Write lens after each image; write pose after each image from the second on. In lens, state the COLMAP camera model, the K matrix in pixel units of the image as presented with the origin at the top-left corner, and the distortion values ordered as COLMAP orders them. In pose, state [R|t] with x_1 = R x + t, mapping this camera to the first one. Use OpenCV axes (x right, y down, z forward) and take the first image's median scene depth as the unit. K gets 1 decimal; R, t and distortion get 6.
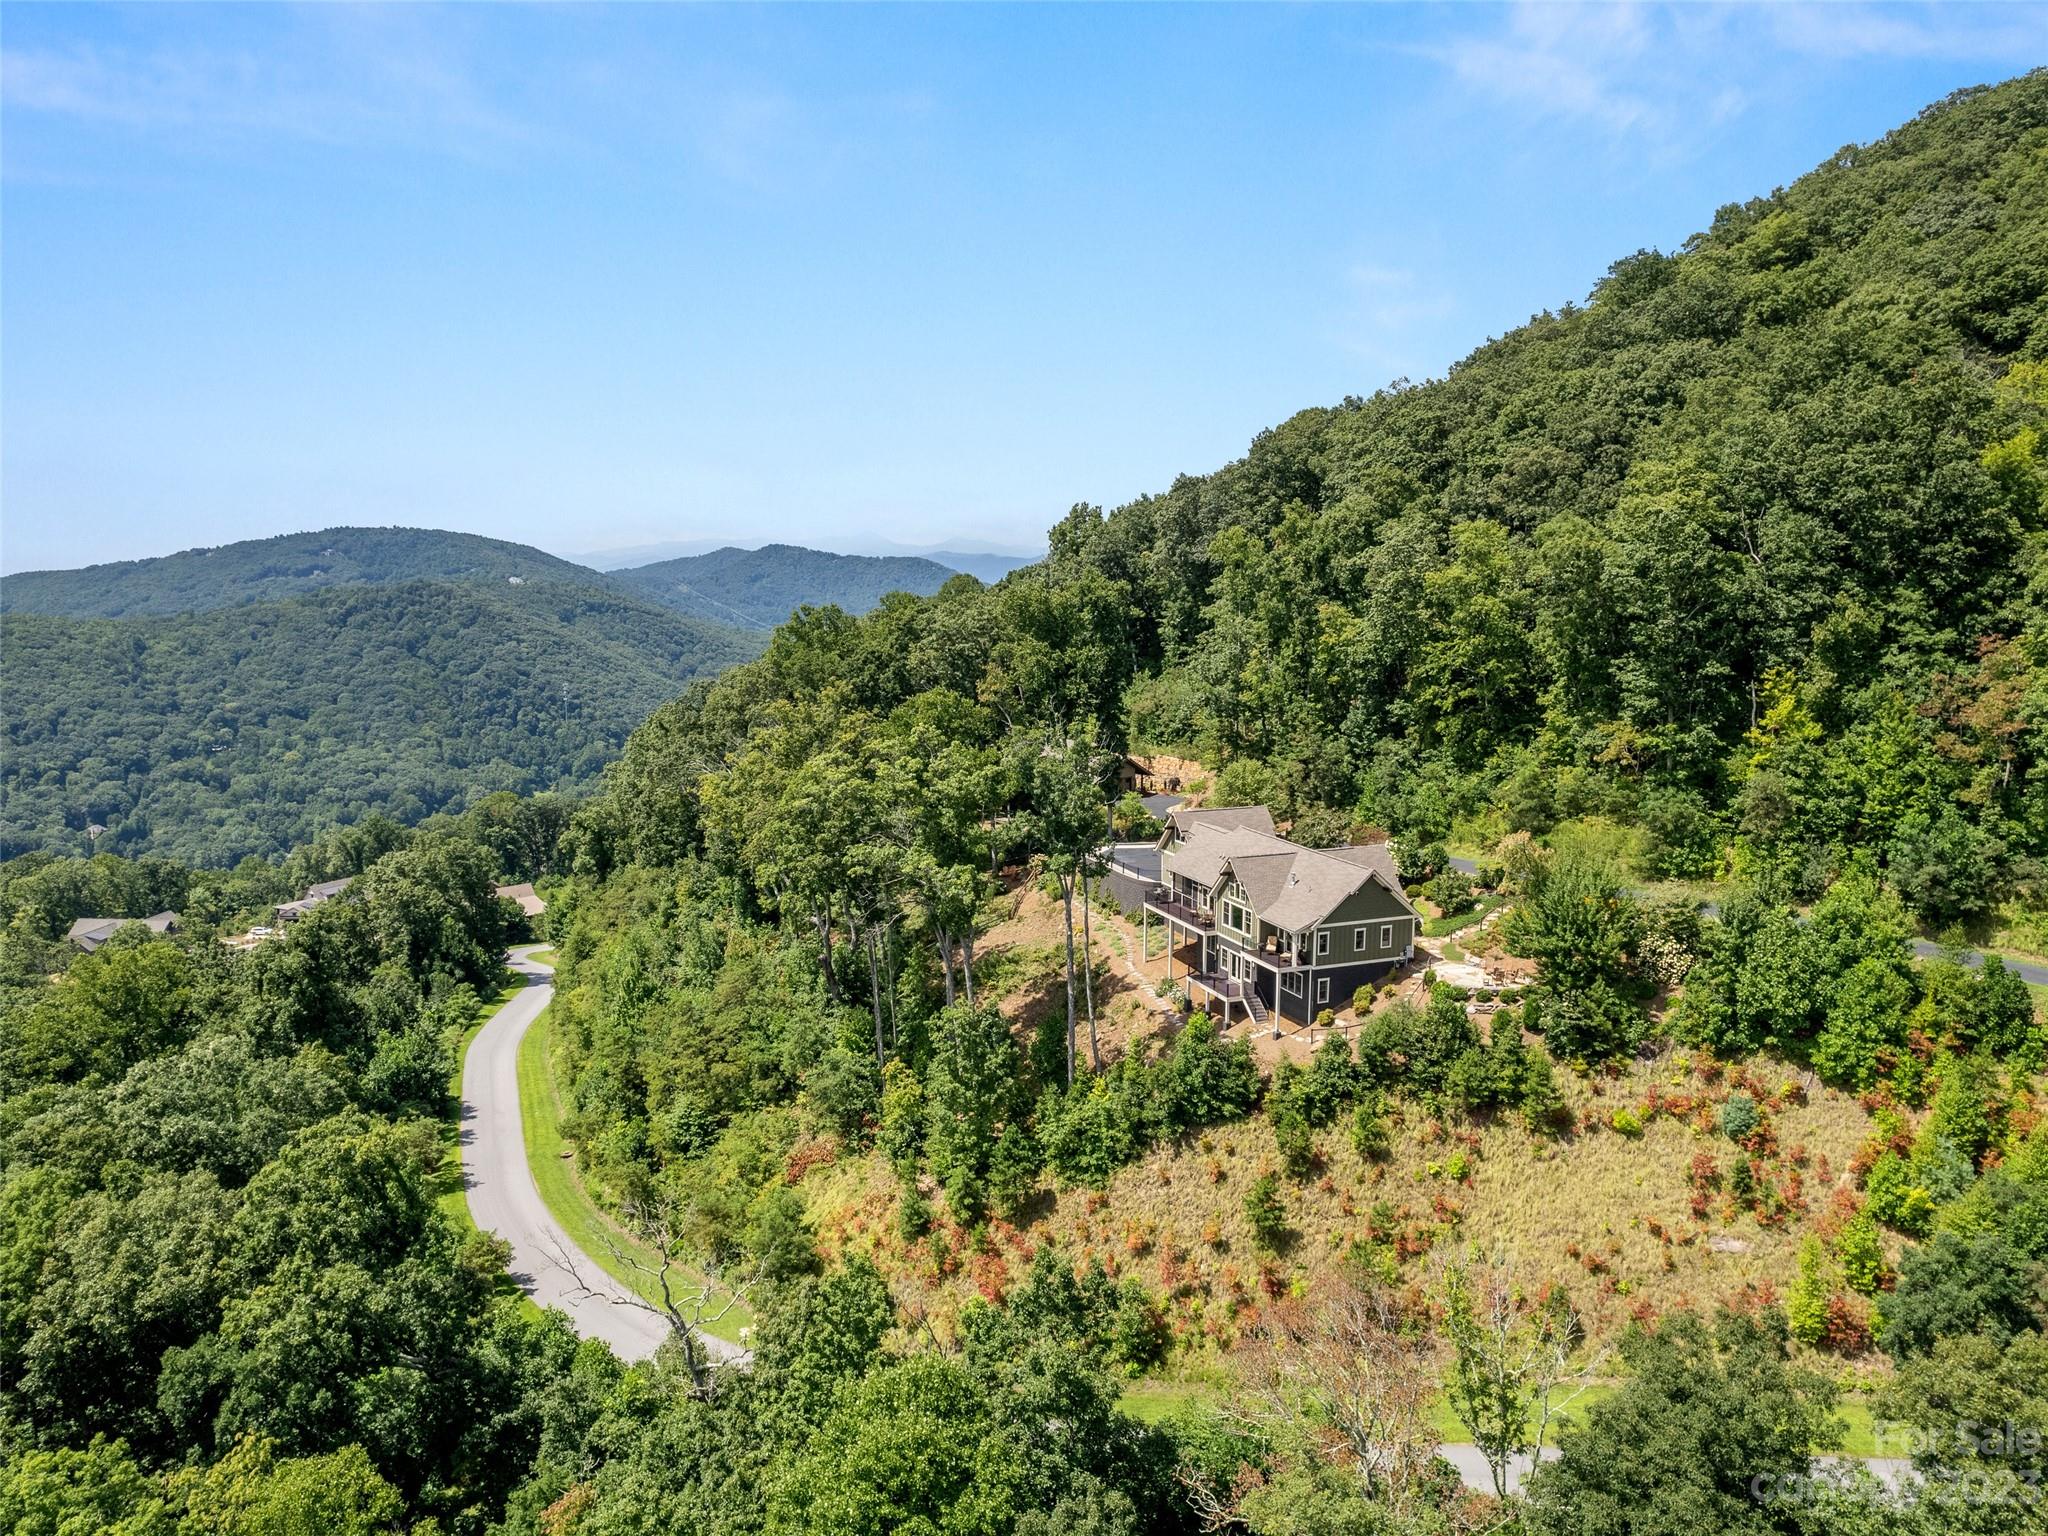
lens RADIAL K [[1463.4, 0, 1024.0], [0, 1463.4, 768.0], [0, 0, 1]] dist [-0.082283, 0.074741]
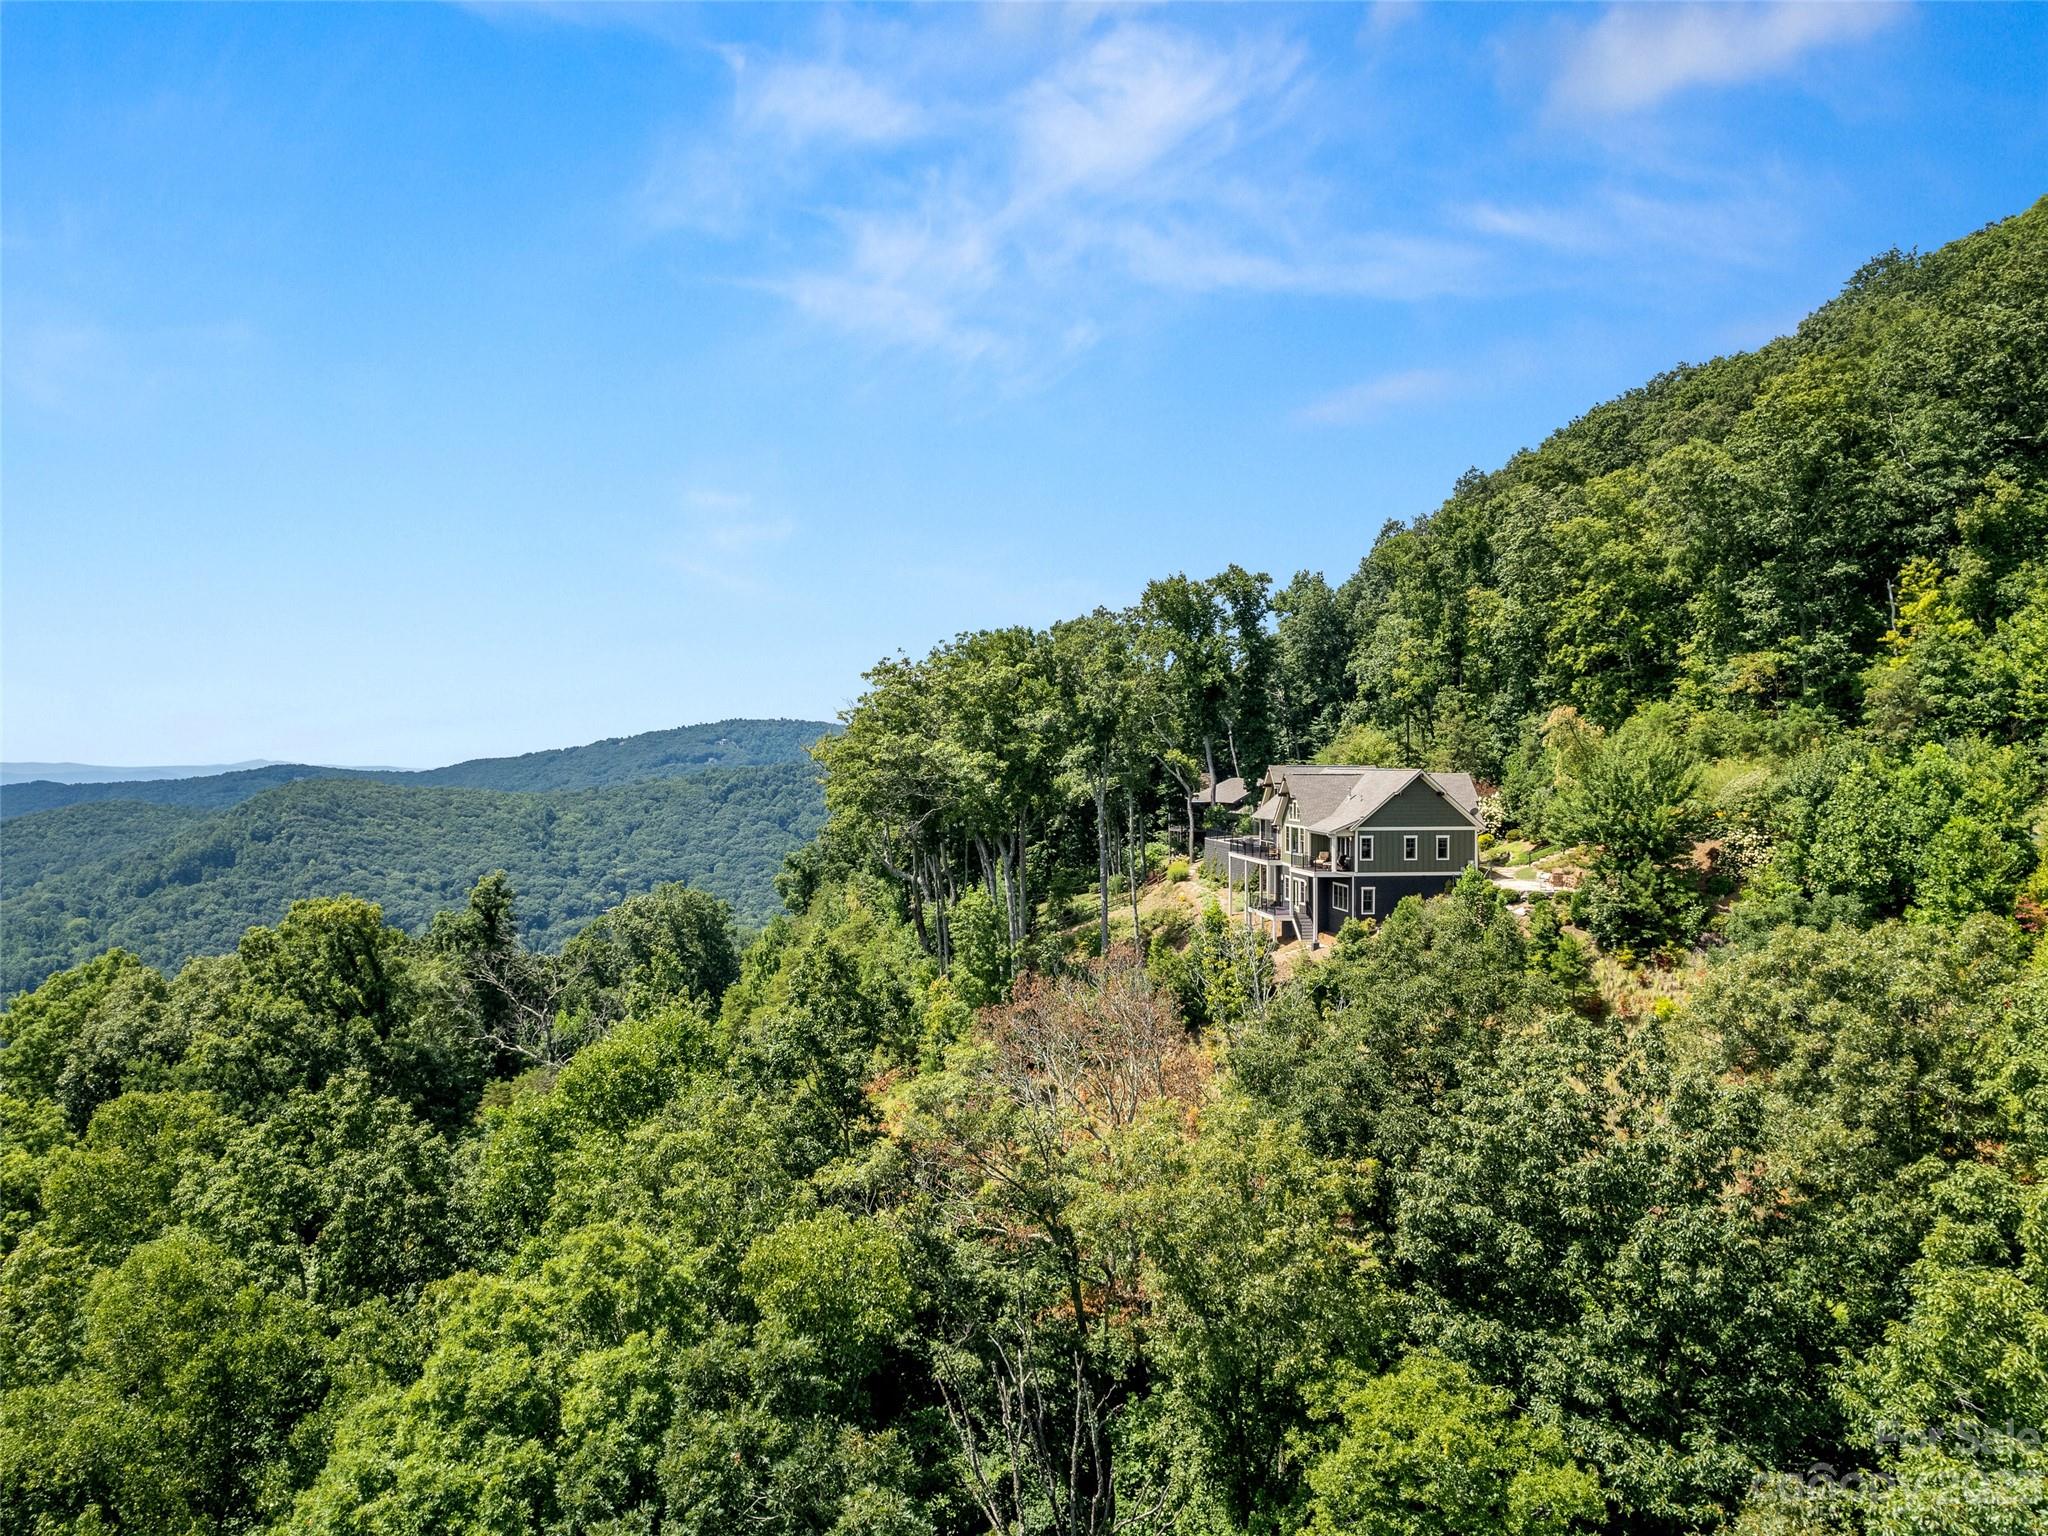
lens RADIAL K [[1463.4, 0, 1024.0], [0, 1463.4, 768.0], [0, 0, 1]] dist [-0.082283, 0.074741]
pose [[0.970211, -0.000620, -0.242261, 0.208260], [-0.031227, 0.991335, -0.127592, 0.185999], [0.240241, 0.131356, 0.961785, 0.041802]]
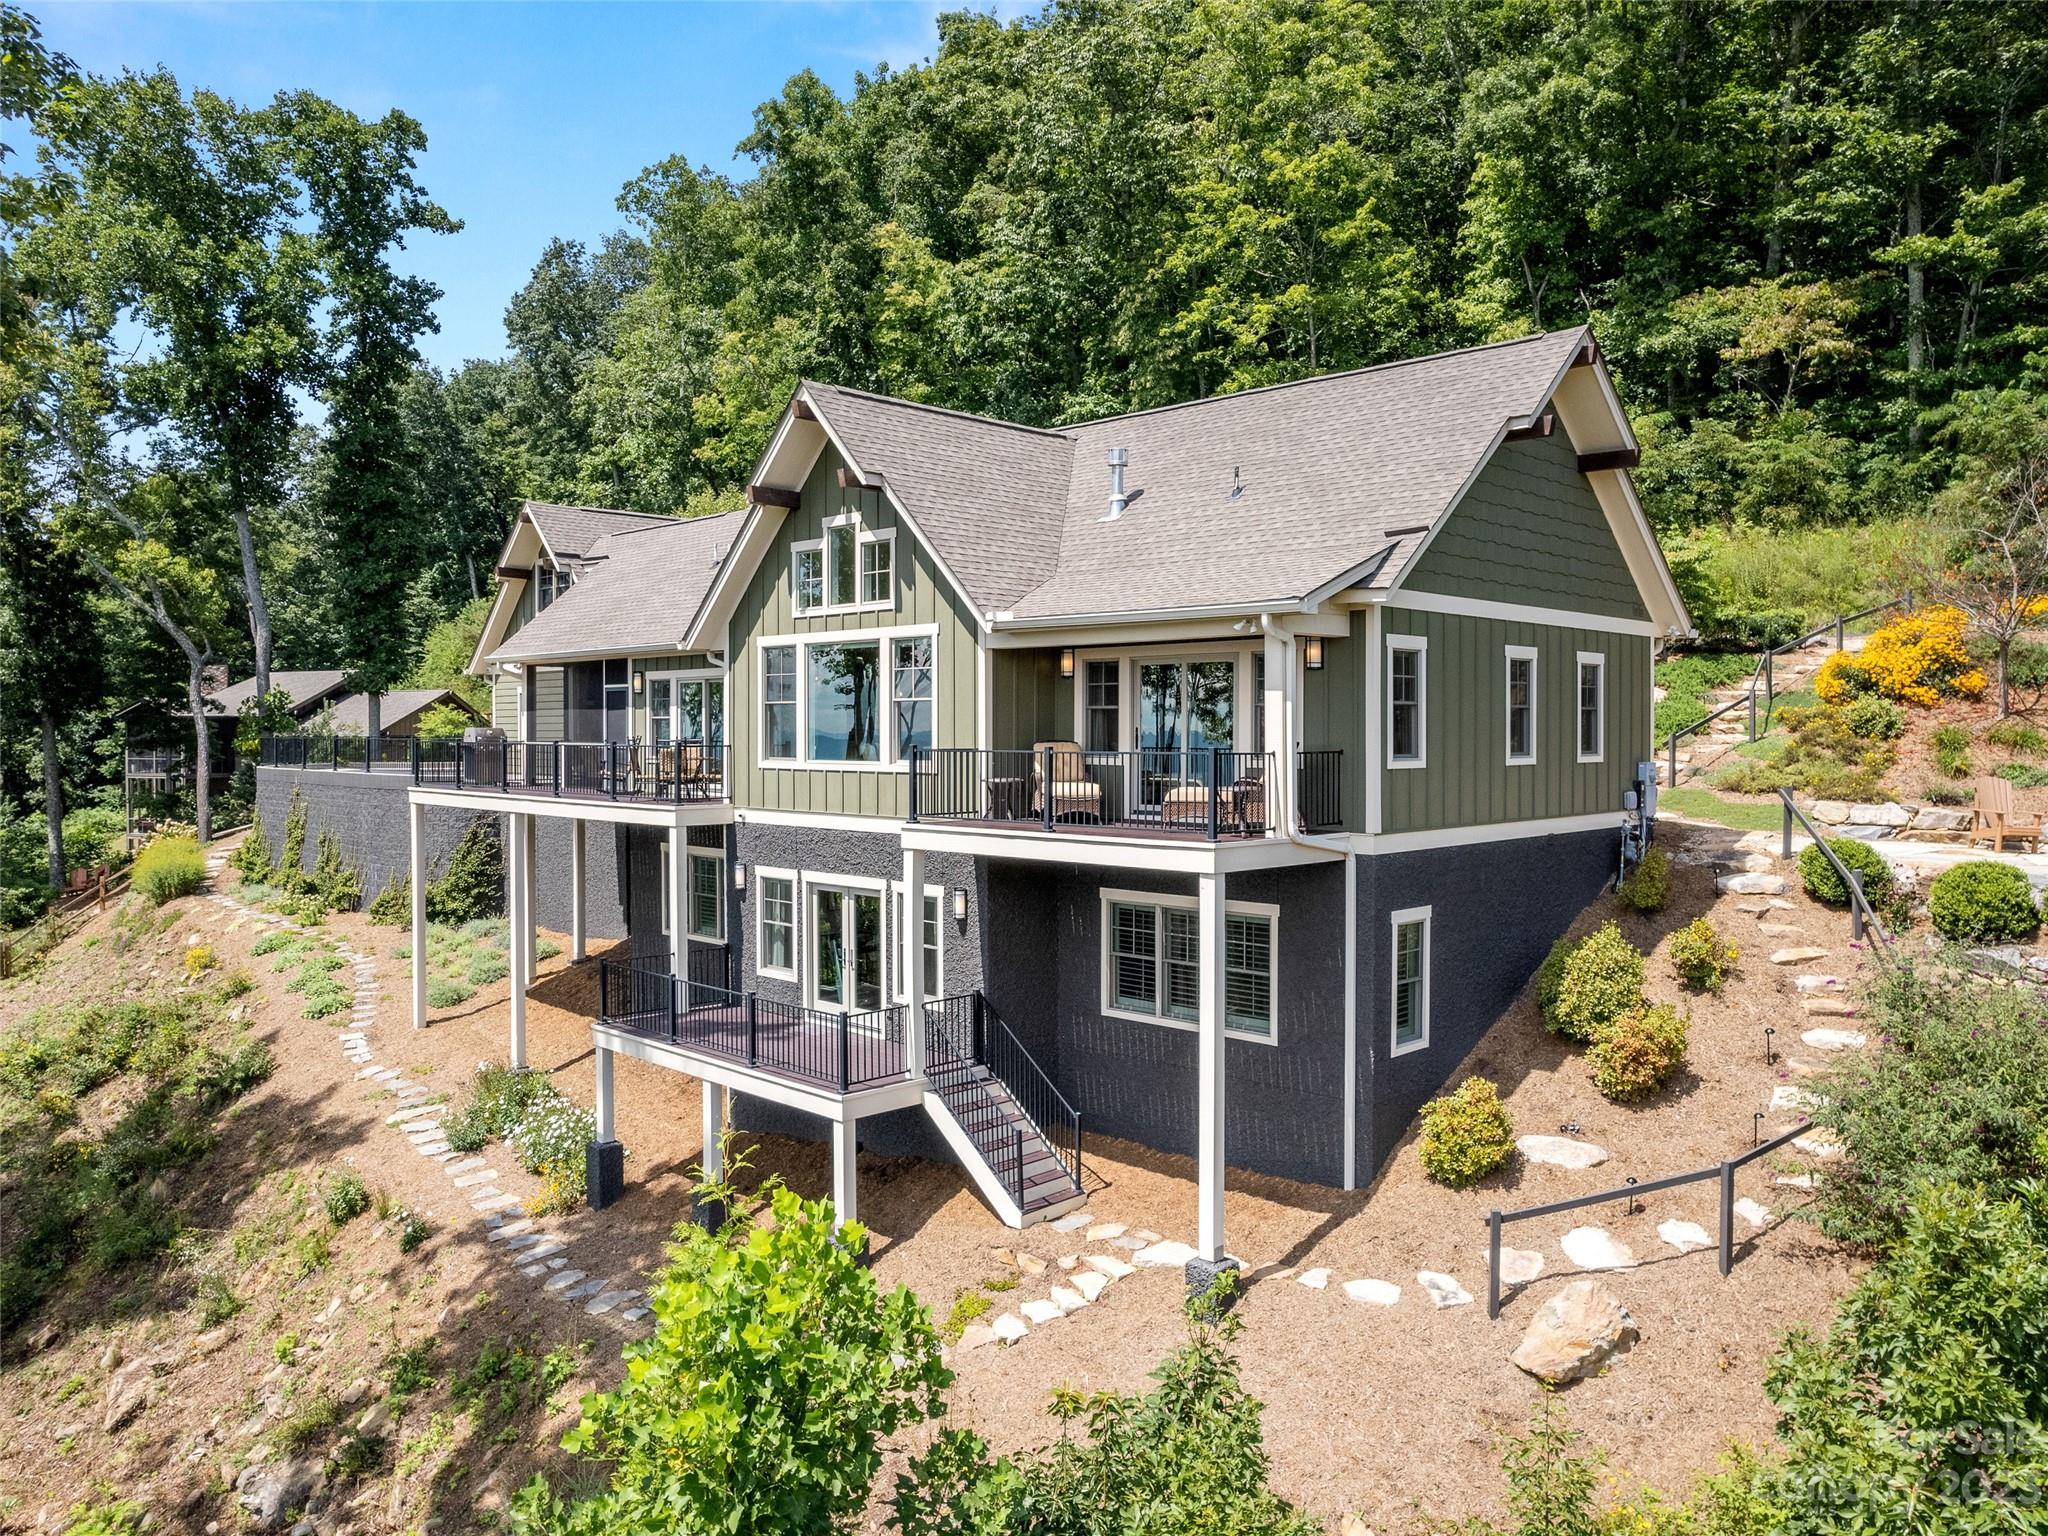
lens RADIAL K [[1462.5, 0, 1025.5], [0, 1462.5, 729.7], [0, 0, 1]] dist [-0.079007, 0.100667]
pose [[0.913465, -0.008788, 0.406823, 0.087537], [0.062940, 0.990786, -0.119922, 0.135036], [-0.402021, 0.135150, 0.905601, 0.818429]]
